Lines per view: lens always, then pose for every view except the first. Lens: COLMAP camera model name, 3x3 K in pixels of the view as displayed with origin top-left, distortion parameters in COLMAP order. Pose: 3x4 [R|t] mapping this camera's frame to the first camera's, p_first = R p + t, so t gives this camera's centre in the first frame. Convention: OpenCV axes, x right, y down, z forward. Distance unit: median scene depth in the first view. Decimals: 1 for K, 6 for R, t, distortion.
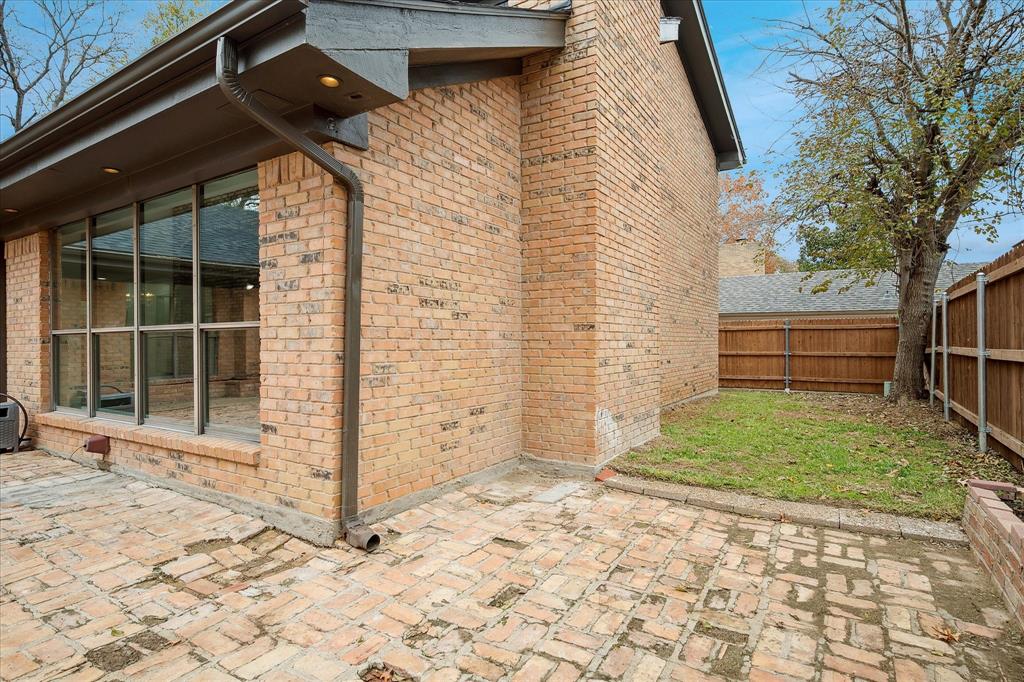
lens RADIAL K [[545.3, 0, 508.8], [0, 545.3, 332.9], [0, 0, 1]] dist [0.001344, -0.000017]
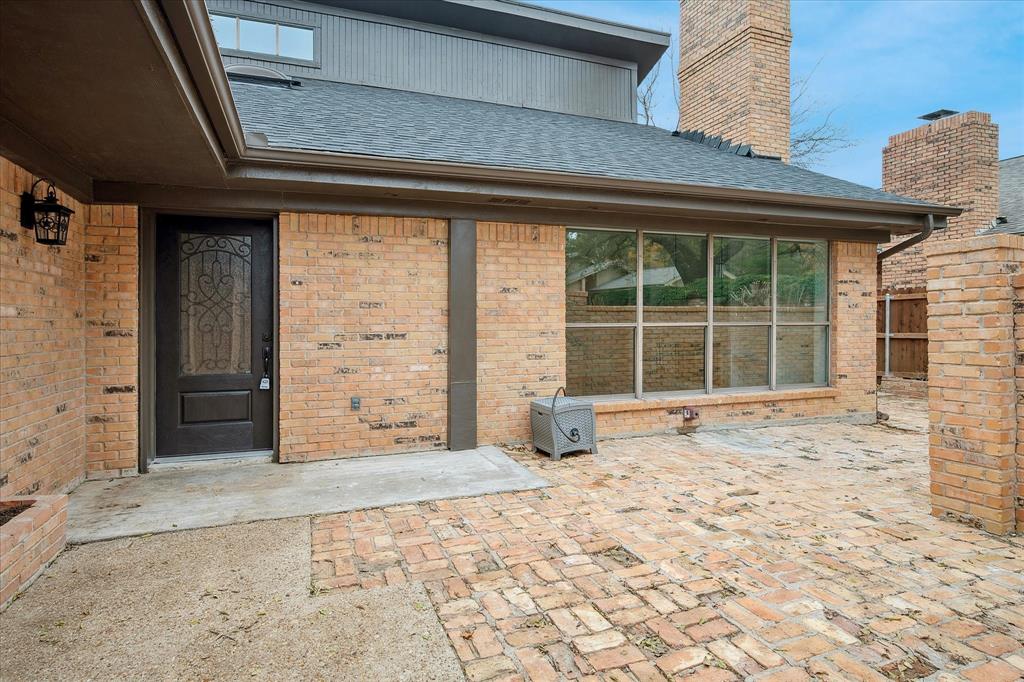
lens RADIAL K [[545.3, 0, 508.8], [0, 545.3, 332.9], [0, 0, 1]] dist [0.001344, -0.000017]
pose [[0.605782, 0.004998, 0.795615, -2.877414], [-0.004597, 0.999986, -0.002782, 0.029419], [-0.795617, -0.001972, 0.605796, 0.792738]]
